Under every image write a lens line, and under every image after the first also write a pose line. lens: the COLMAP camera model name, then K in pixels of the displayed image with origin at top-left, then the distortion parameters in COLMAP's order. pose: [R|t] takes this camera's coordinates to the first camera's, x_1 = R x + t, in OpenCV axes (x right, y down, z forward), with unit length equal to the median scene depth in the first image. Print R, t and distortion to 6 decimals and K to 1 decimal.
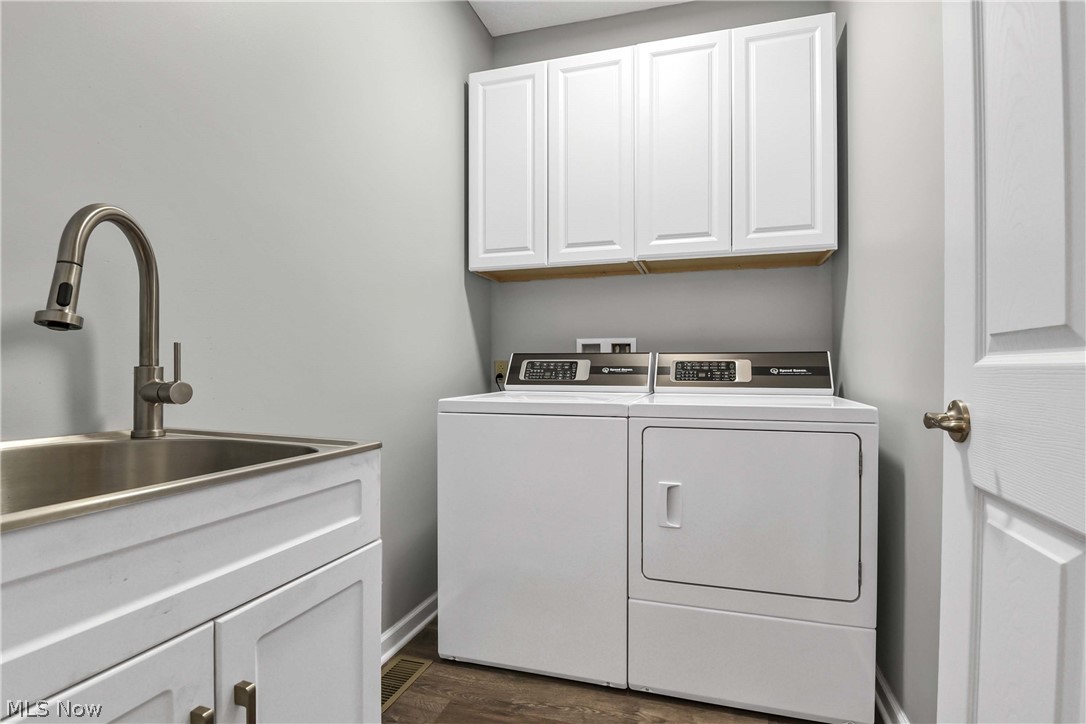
lens RADIAL K [[487.0, 0, 547.4], [0, 487.0, 372.4], [0, 0, 1]] dist [-0.002076, -0.010273]
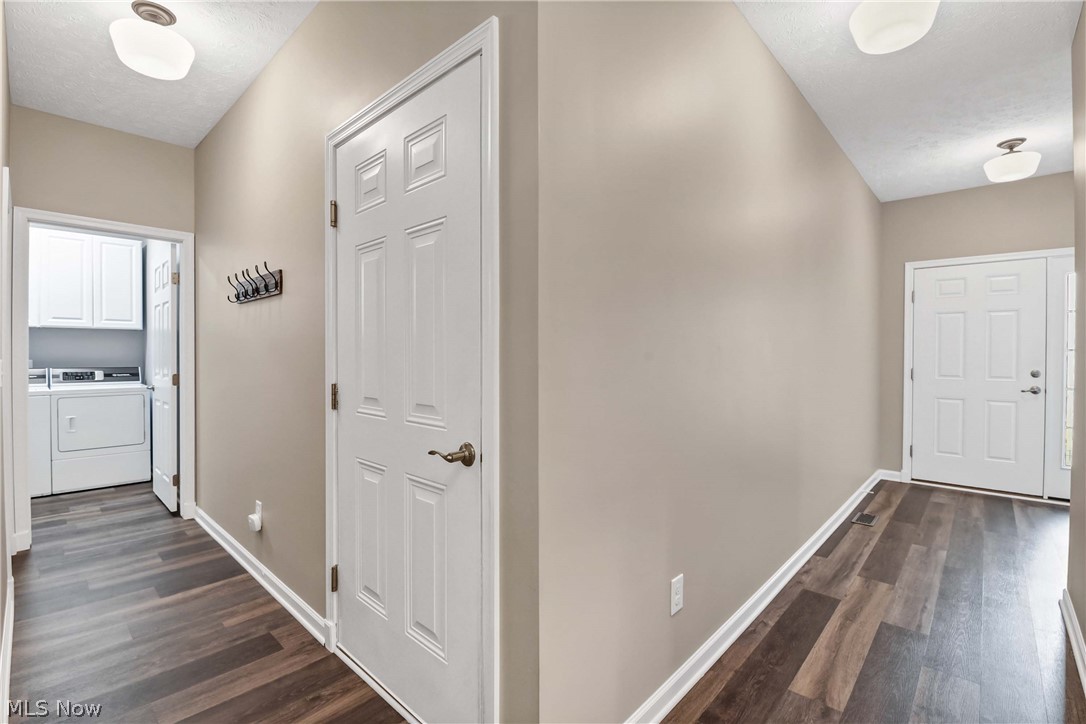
lens RADIAL K [[480.1, 0, 550.2], [0, 480.1, 359.7], [0, 0, 1]] dist [0.001459, -0.008845]
pose [[0.392559, -0.006145, 0.919706, -0.920872], [0.000195, 0.999978, 0.006599, -0.098203], [-0.919727, -0.002411, 0.392552, -2.042725]]
